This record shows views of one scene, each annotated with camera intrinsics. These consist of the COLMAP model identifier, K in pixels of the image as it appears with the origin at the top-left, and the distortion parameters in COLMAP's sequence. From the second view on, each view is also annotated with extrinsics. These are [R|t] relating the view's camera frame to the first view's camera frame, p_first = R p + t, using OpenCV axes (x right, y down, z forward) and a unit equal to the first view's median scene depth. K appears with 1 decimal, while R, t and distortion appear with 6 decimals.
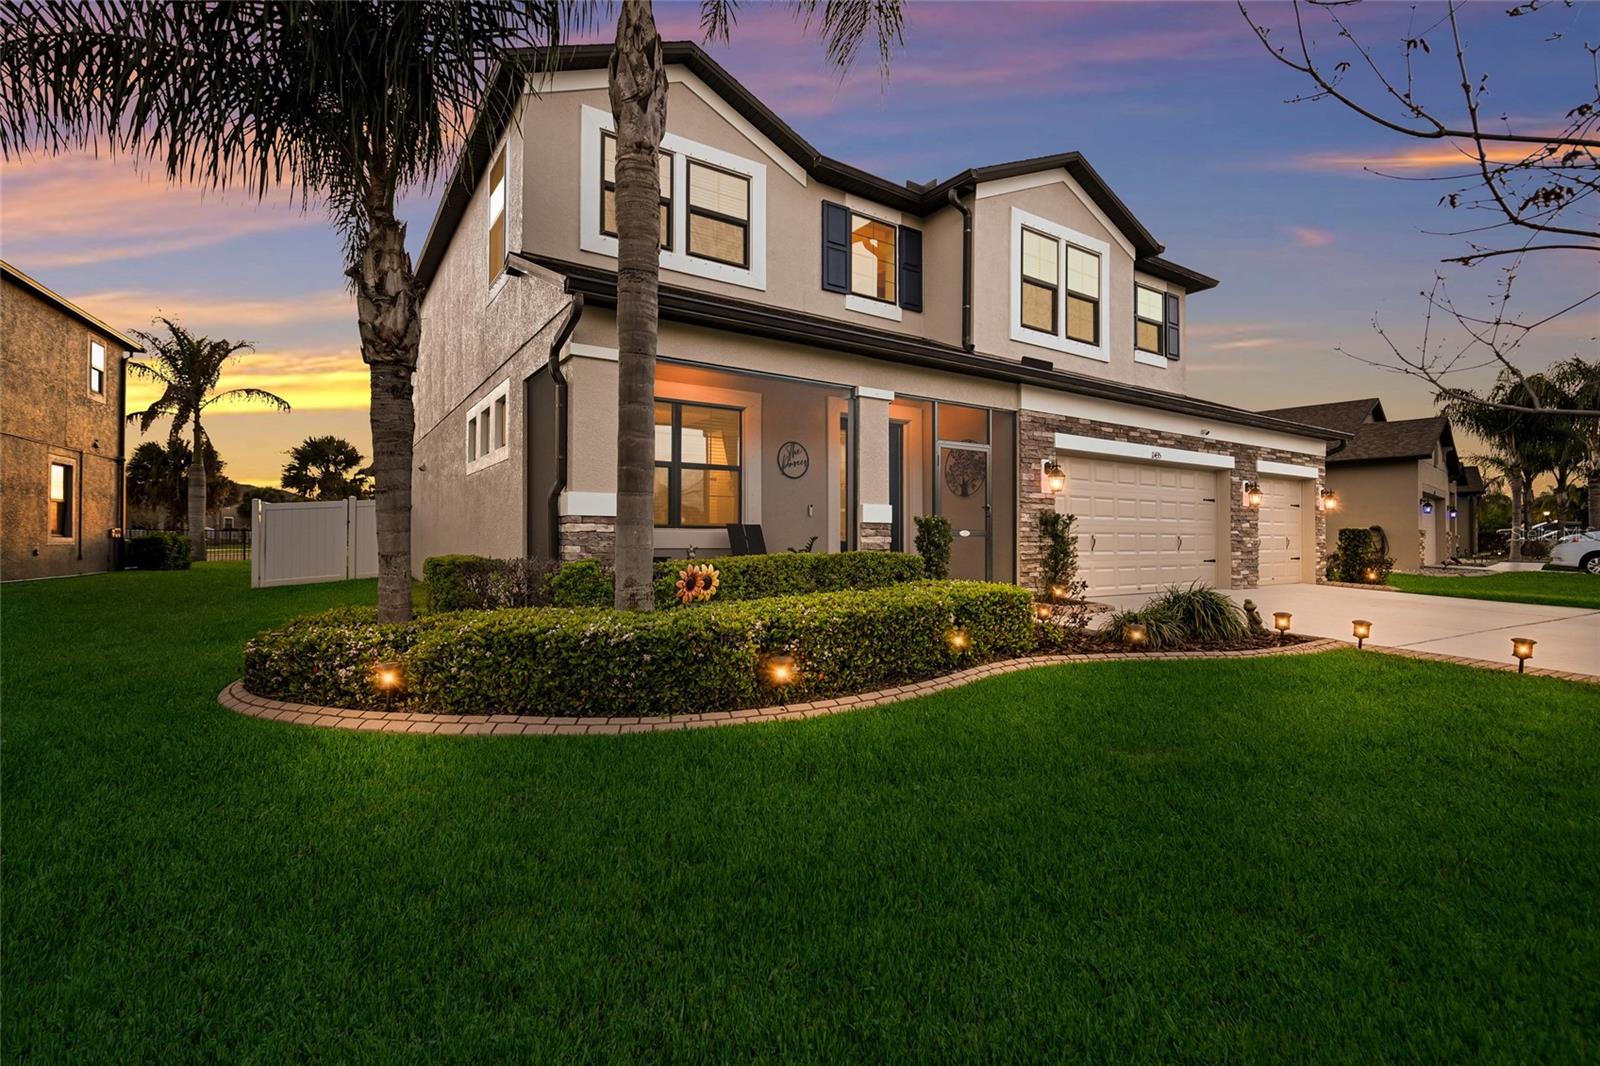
lens RADIAL K [[743.2, 0, 800.6], [0, 743.2, 545.9], [0, 0, 1]] dist [0.009235, 0.002191]
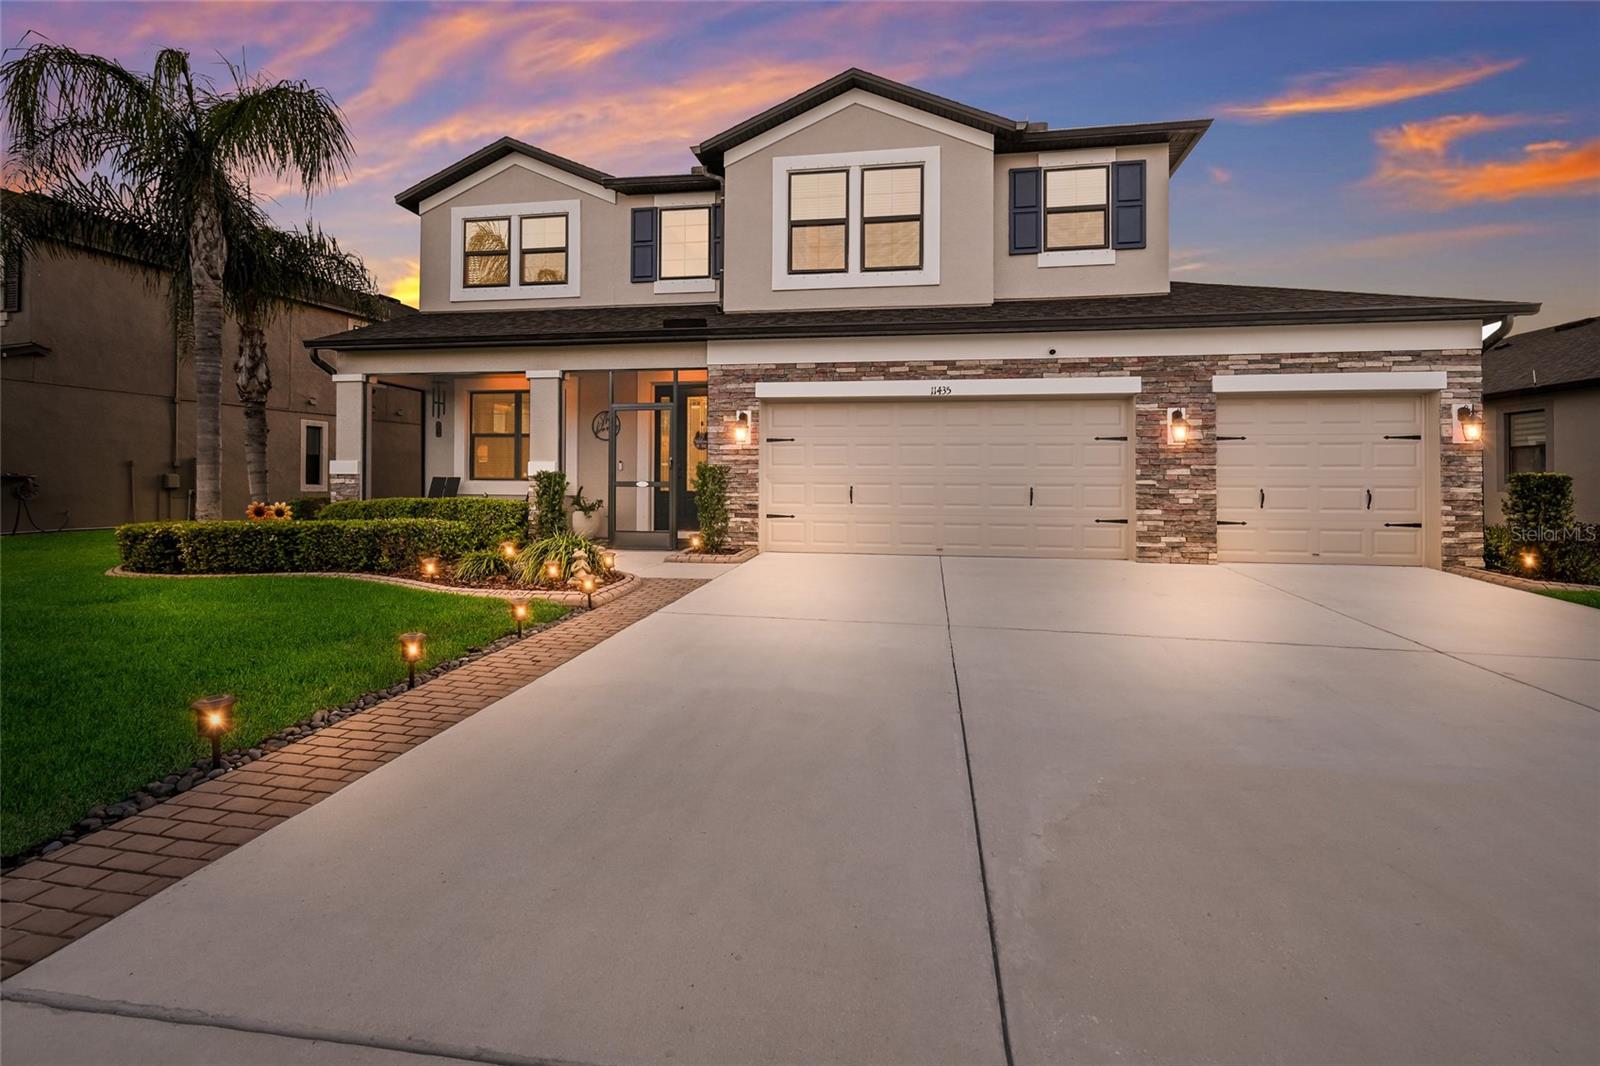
lens RADIAL K [[743.2, 0, 805.5], [0, 743.2, 502.9], [0, 0, 1]] dist [0.009235, 0.002191]
pose [[0.712912, 0.014257, -0.701109, 1.016526], [-0.011636, 0.999896, 0.008500, -0.000745], [0.701157, 0.002098, 0.713004, 0.316446]]
